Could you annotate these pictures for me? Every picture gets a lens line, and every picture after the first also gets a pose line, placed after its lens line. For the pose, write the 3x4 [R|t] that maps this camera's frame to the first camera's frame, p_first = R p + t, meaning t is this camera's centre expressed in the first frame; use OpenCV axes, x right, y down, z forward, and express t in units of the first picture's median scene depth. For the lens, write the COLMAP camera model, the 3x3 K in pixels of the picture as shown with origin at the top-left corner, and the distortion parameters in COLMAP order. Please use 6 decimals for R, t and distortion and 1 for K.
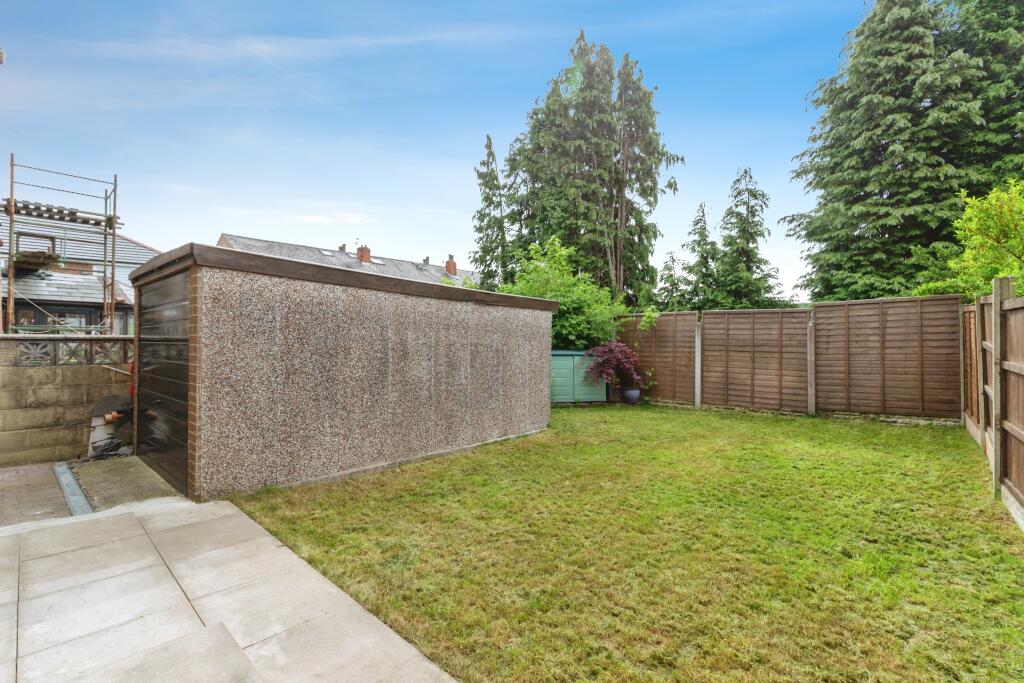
lens RADIAL K [[467.8, 0, 513.8], [0, 467.8, 334.5], [0, 0, 1]] dist [0.009707, -0.000259]
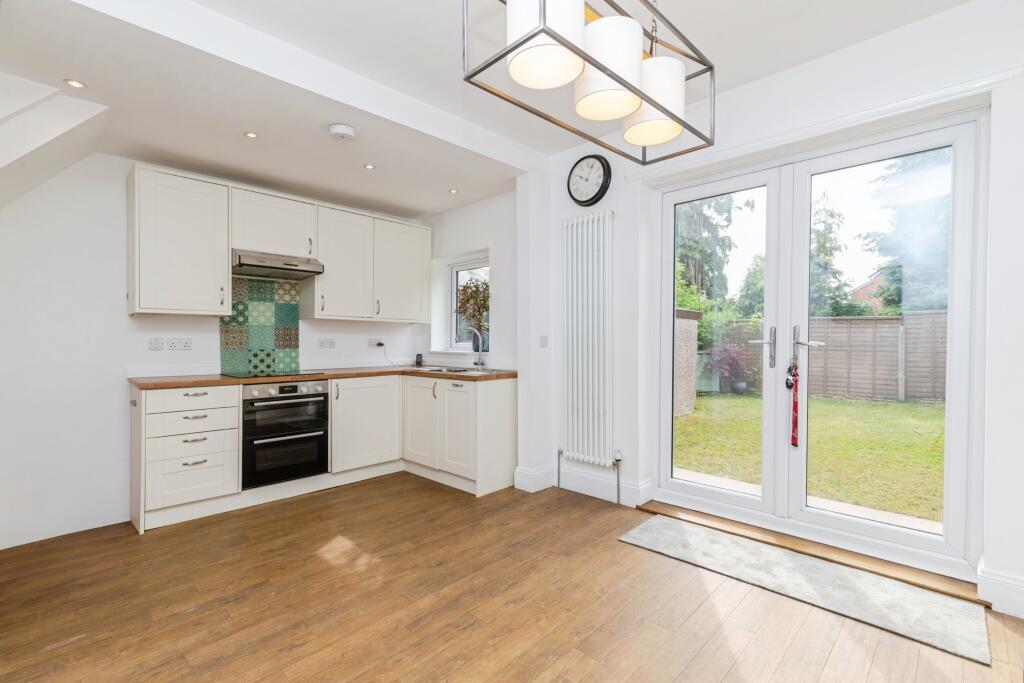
lens RADIAL K [[467.8, 0, 512.8], [0, 467.8, 344.9], [0, 0, 1]] dist [0.009707, -0.000259]
pose [[0.999553, -0.005384, -0.029400, -0.305044], [0.006123, 0.999666, 0.025106, -0.013844], [0.029255, -0.025274, 0.999252, -0.237621]]
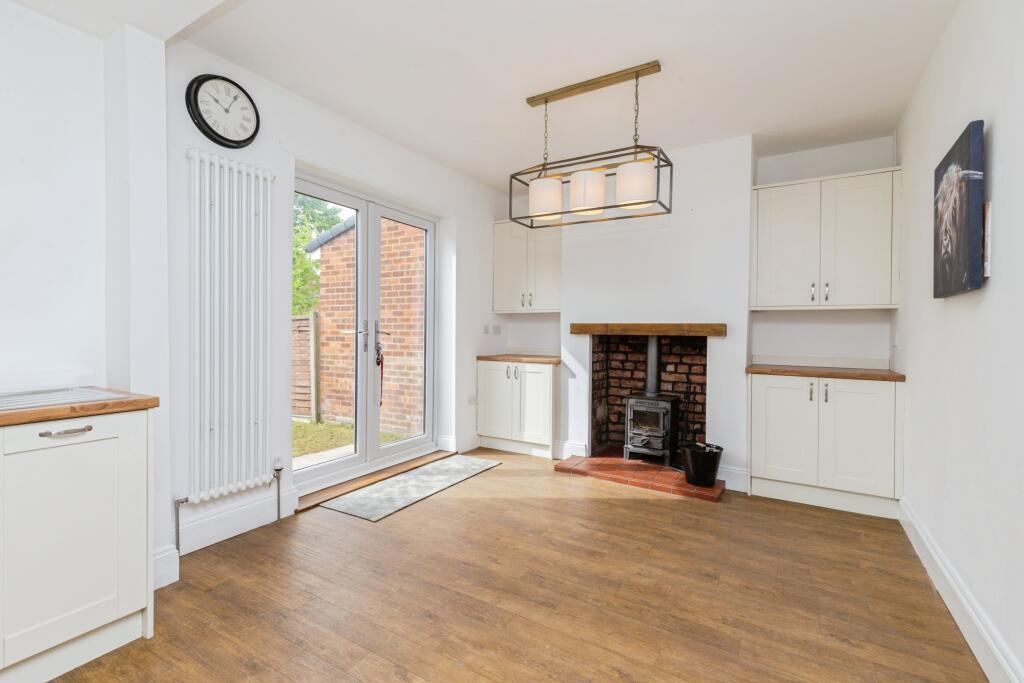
lens RADIAL K [[467.8, 0, 513.7], [0, 467.8, 335.3], [0, 0, 1]] dist [0.009707, -0.000259]
pose [[-0.211612, -0.013919, 0.977255, -1.356289], [-0.021505, 0.999723, 0.009582, -0.000286], [-0.977117, -0.018988, -0.211853, 0.859618]]
